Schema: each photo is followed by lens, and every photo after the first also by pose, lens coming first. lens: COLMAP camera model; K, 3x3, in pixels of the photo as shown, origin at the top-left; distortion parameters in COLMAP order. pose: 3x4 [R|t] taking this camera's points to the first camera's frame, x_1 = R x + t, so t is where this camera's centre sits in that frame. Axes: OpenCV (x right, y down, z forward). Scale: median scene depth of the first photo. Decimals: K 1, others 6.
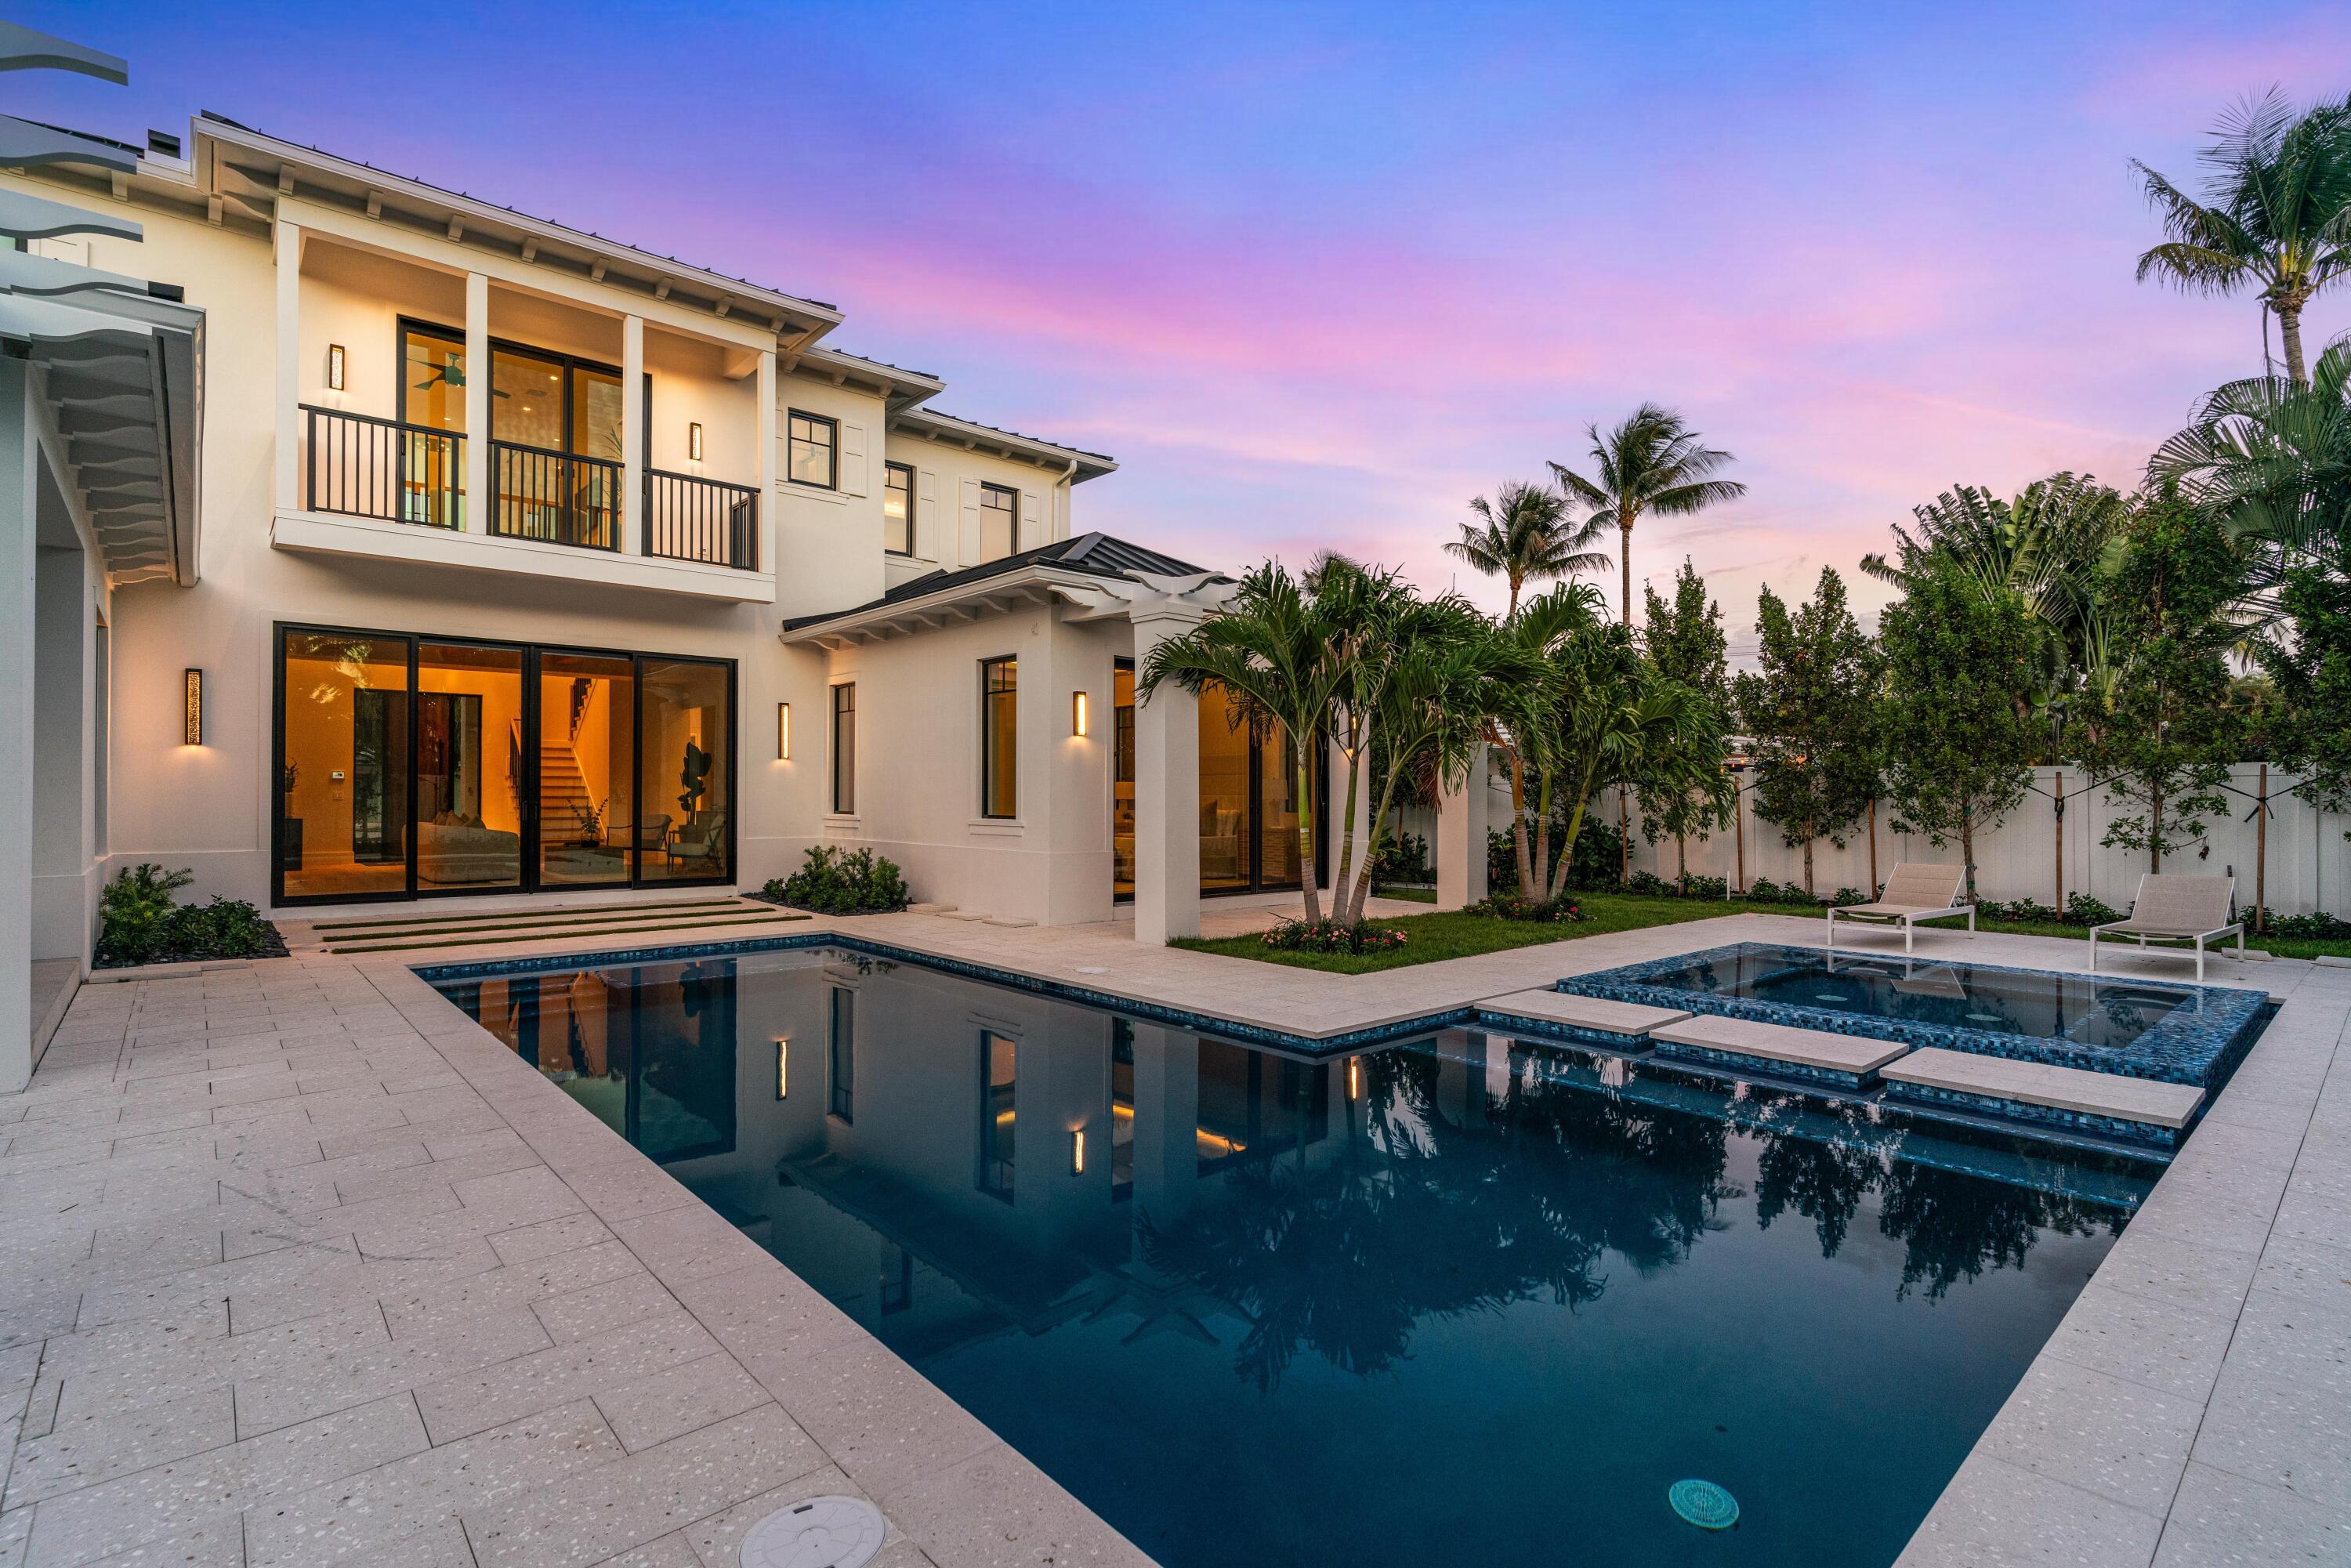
lens RADIAL K [[1117.7, 0, 1175.5], [0, 1117.7, 784.0], [0, 0, 1]] dist [-0.000734, 0.000110]
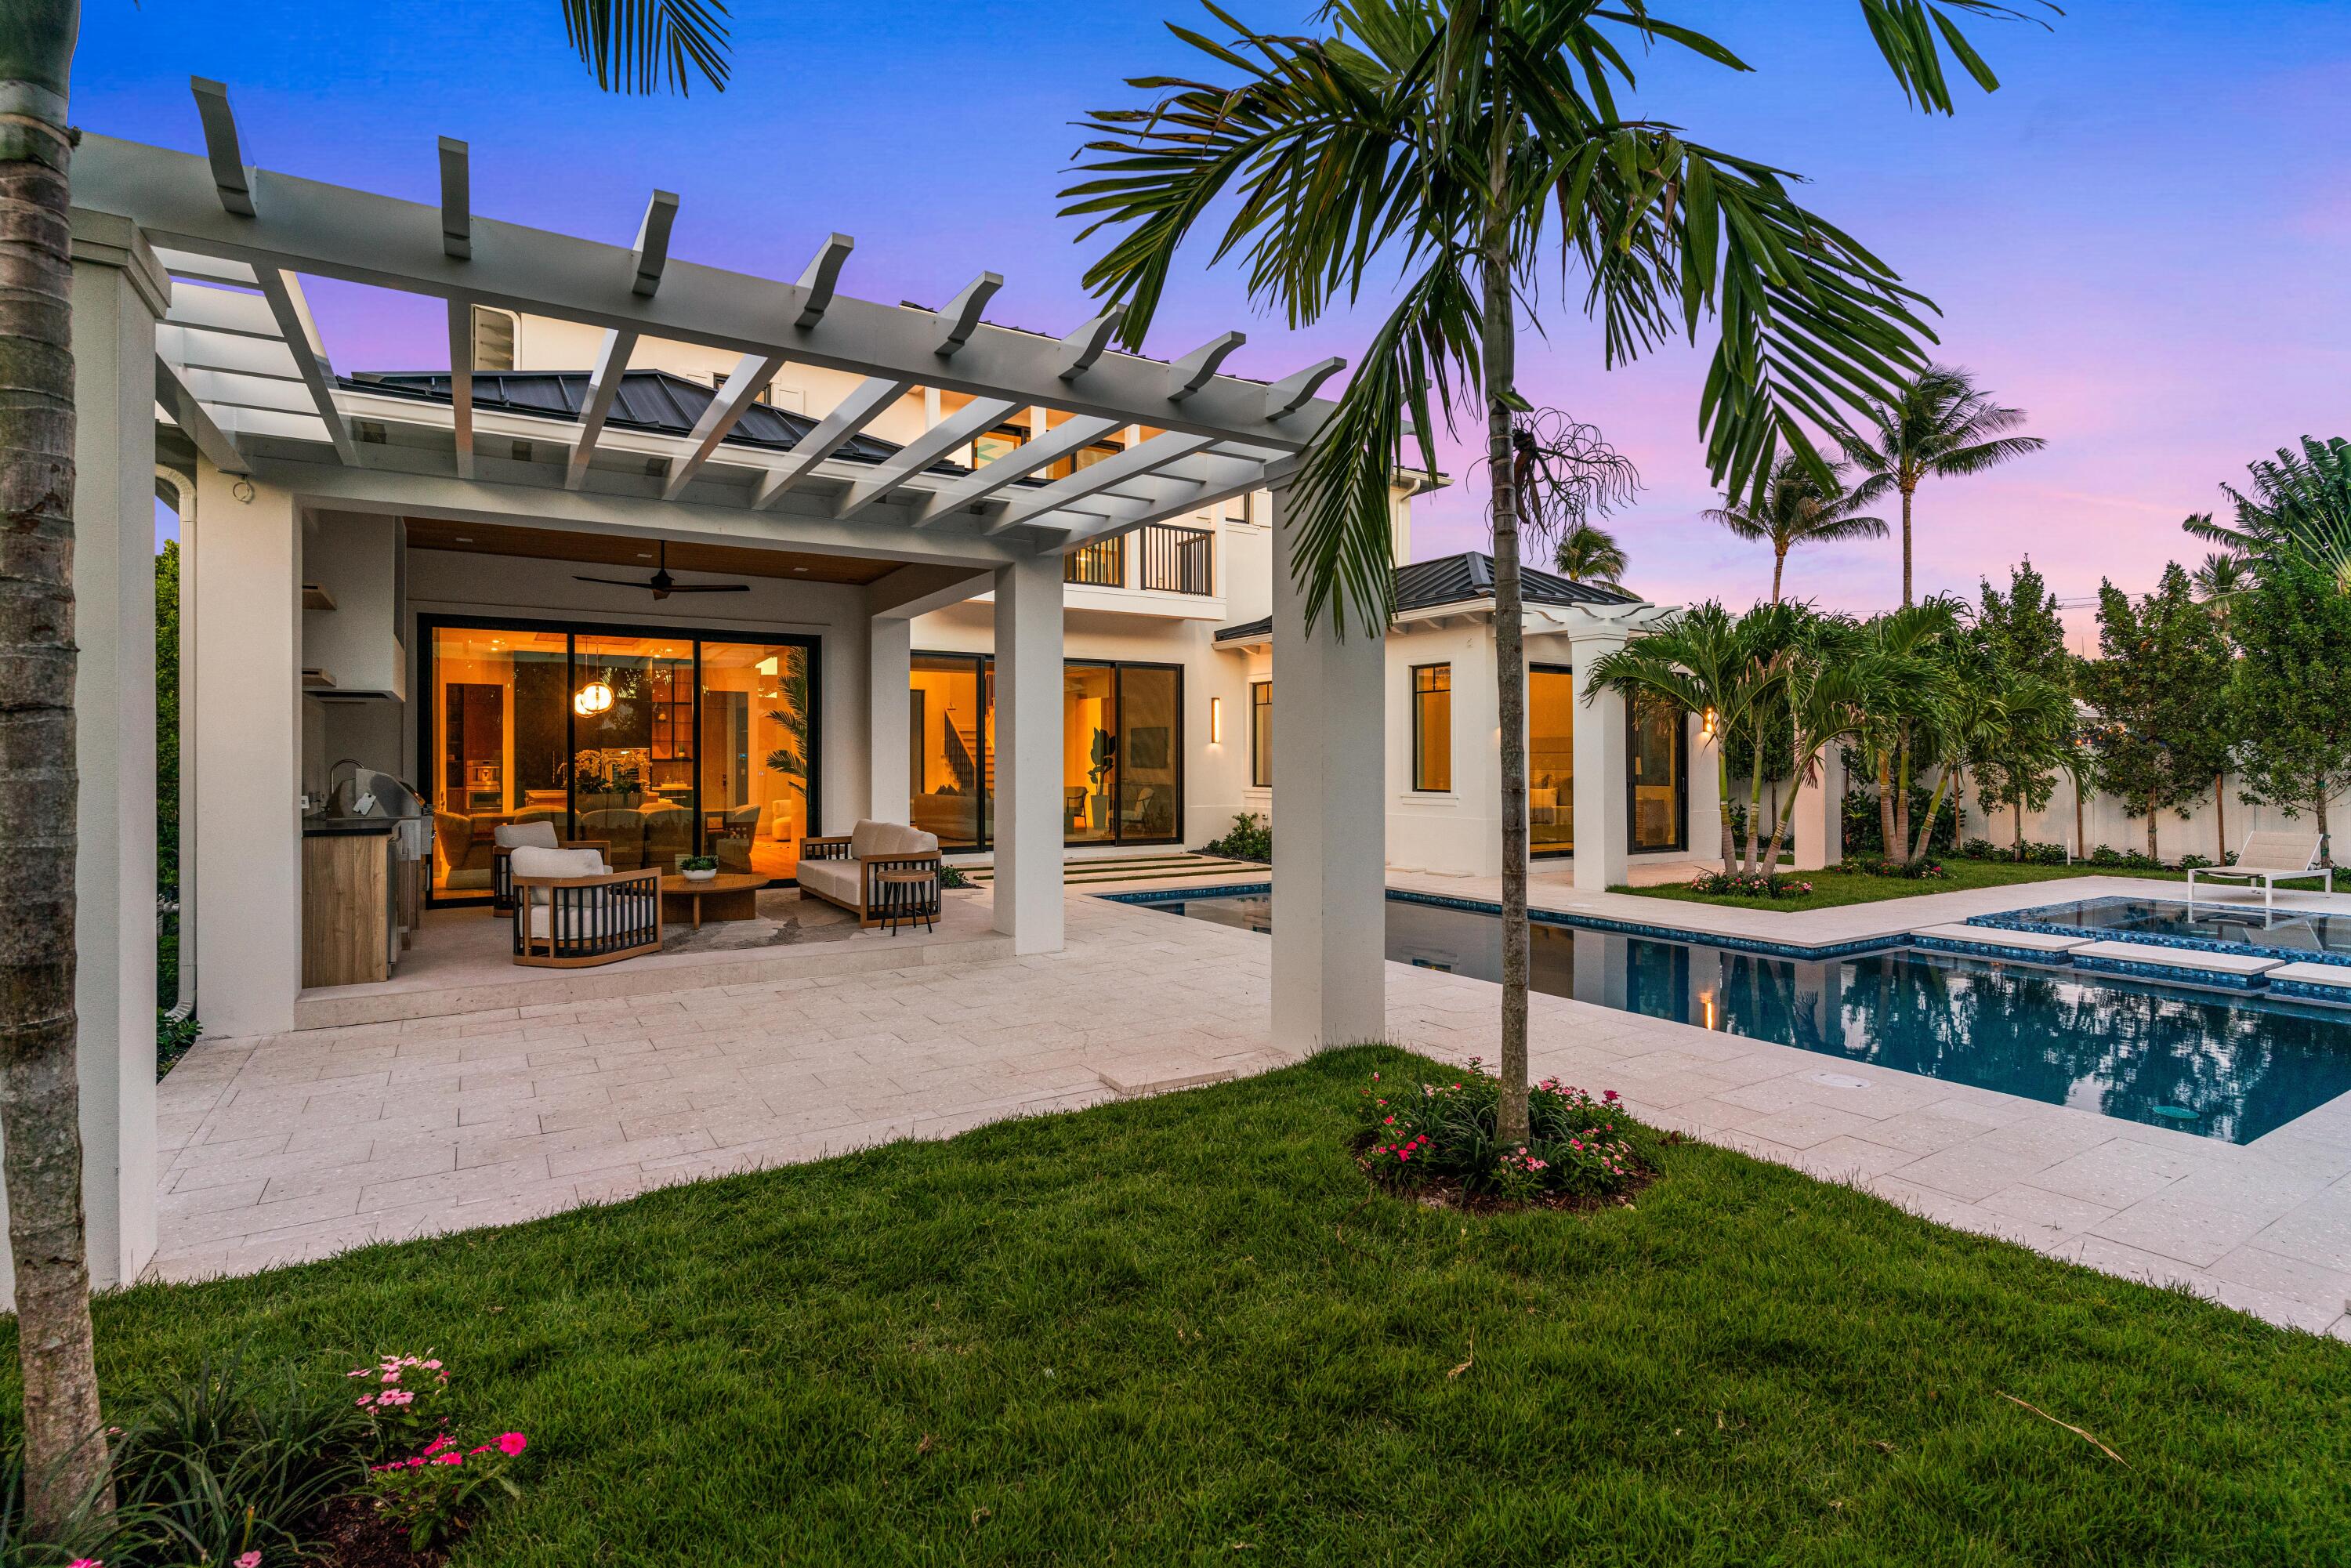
lens RADIAL K [[1119.1, 0, 1171.9], [0, 1119.1, 754.9], [0, 0, 1]] dist [-0.000454, -0.000511]
pose [[0.984529, -0.005001, -0.175152, -0.196678], [0.005720, 0.999977, 0.003601, -0.014796], [0.175130, -0.004547, 0.984535, -0.260371]]
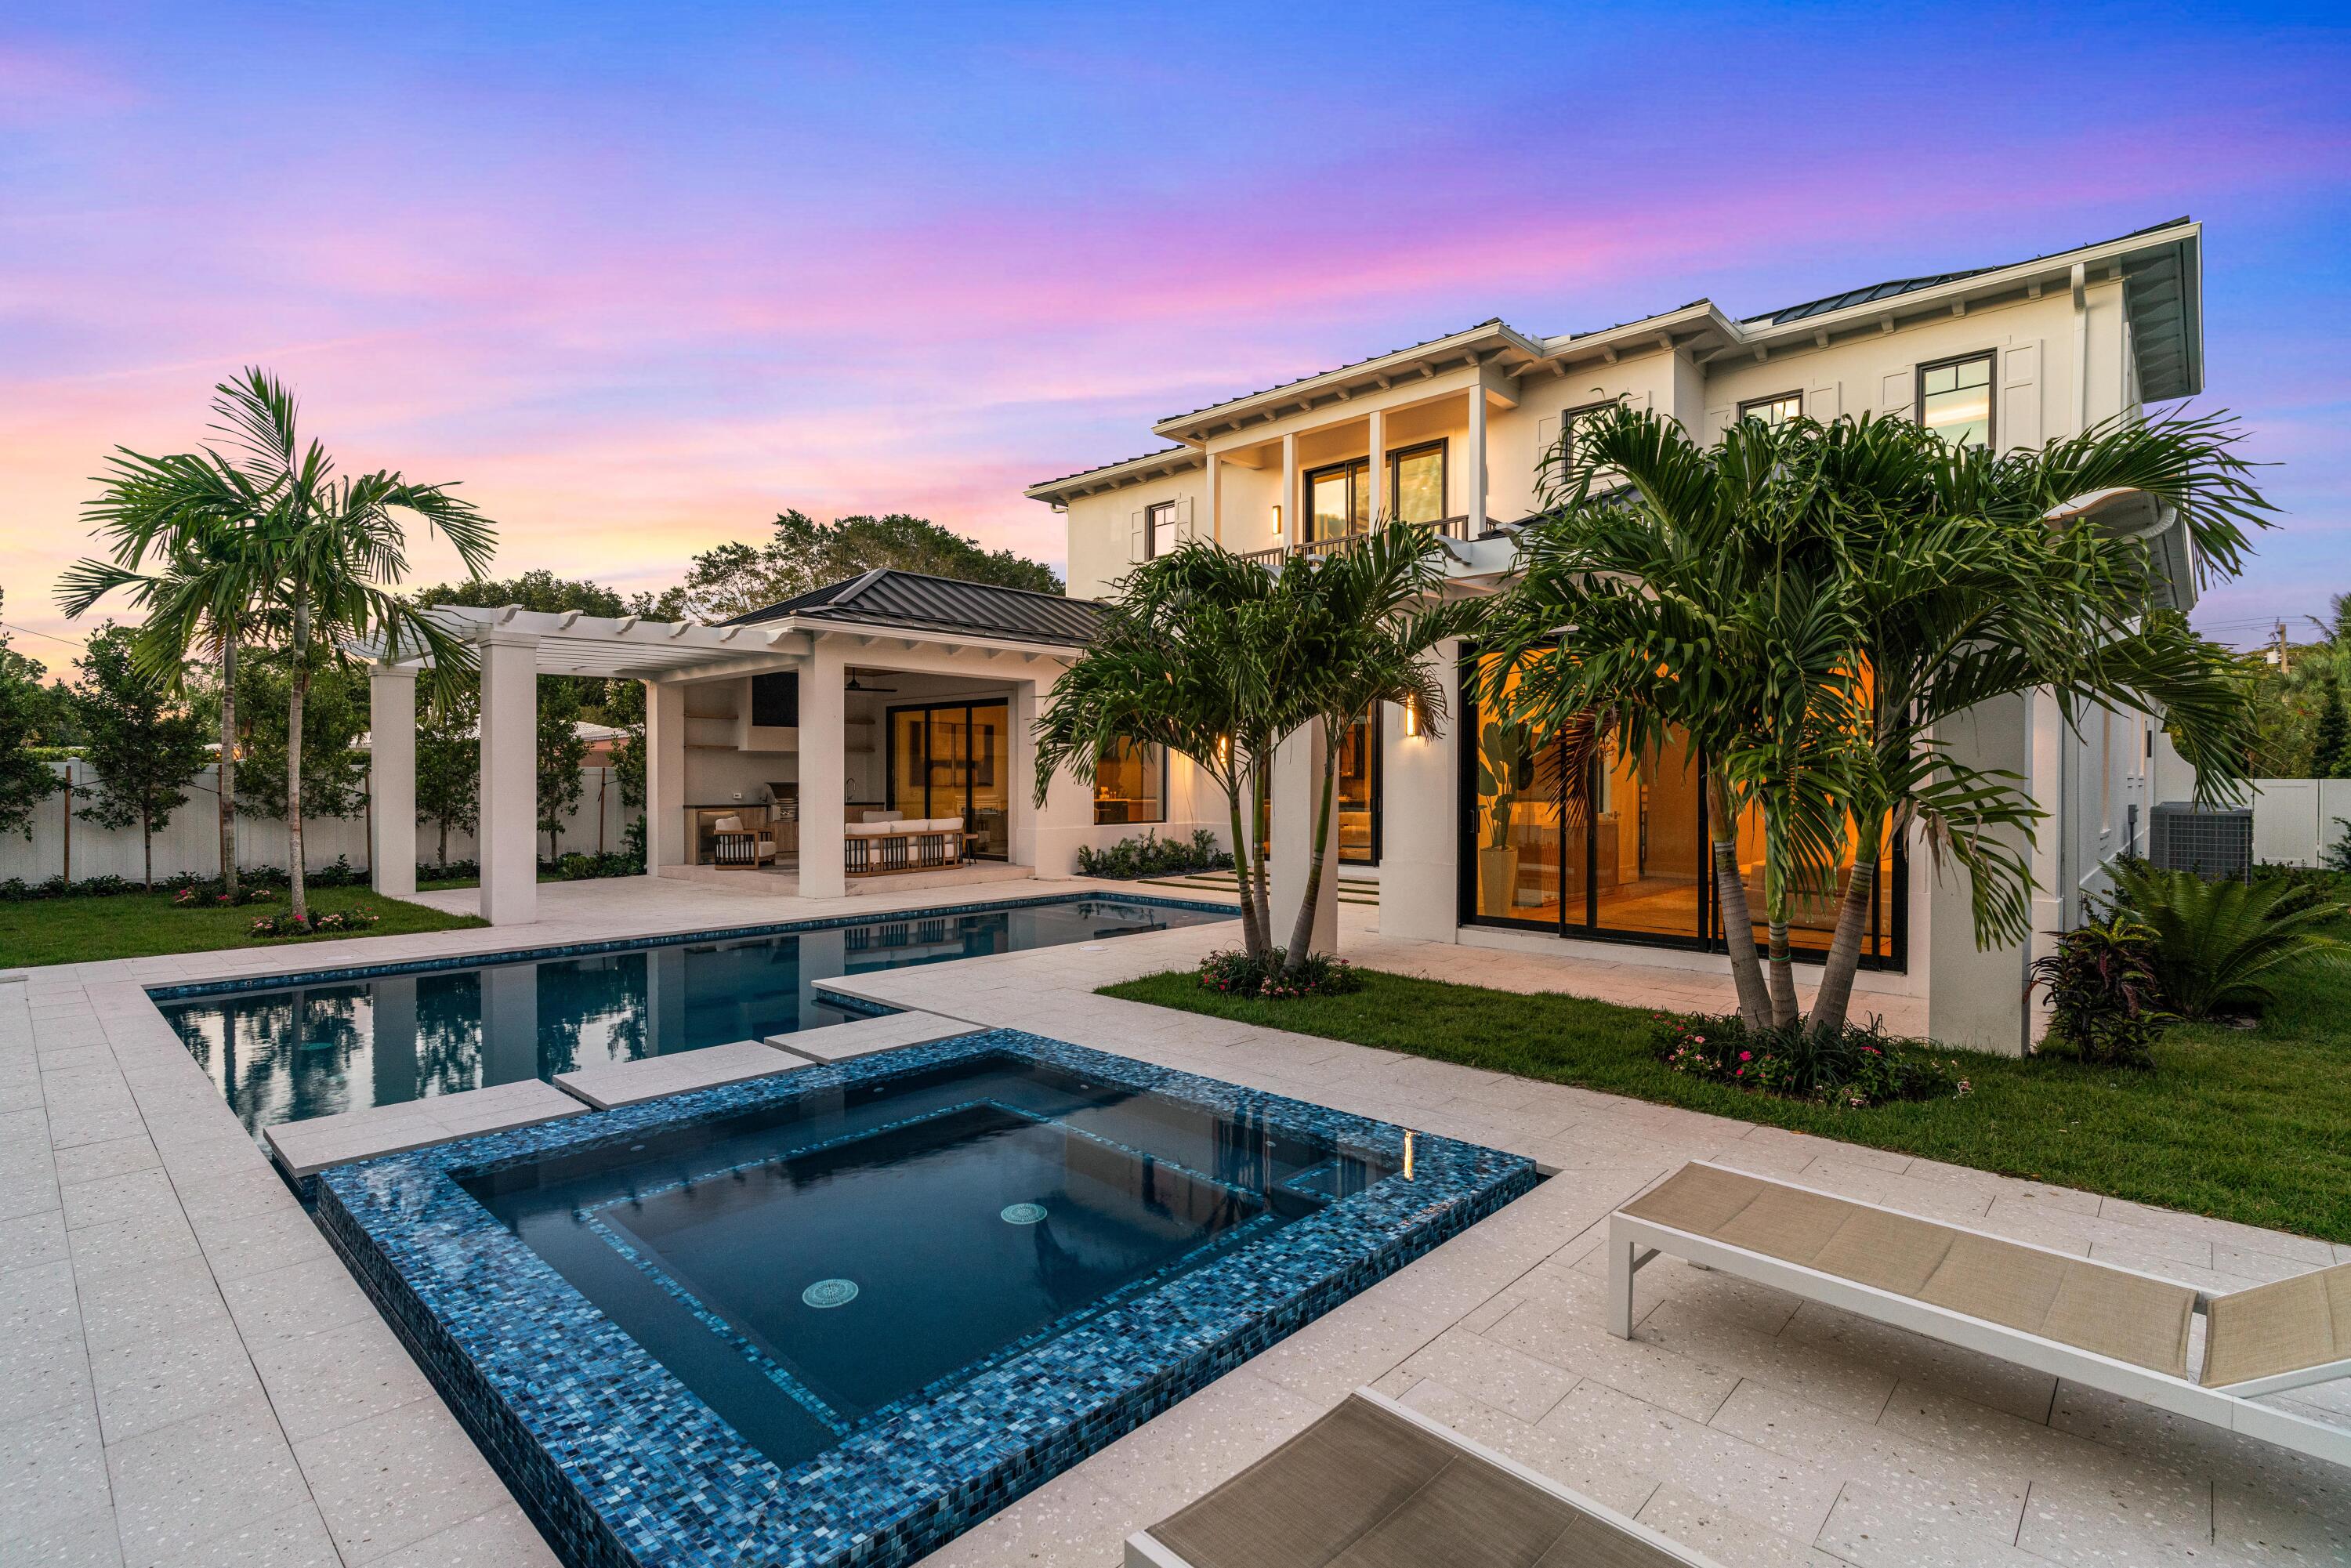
lens RADIAL K [[1117.7, 0, 1175.5], [0, 1117.7, 784.0], [0, 0, 1]] dist [-0.000734, 0.000110]
pose [[0.083378, 0.003817, -0.996511, 0.697811], [0.009218, 0.999947, 0.004601, -0.008659], [0.996475, -0.009570, 0.083338, 0.626350]]
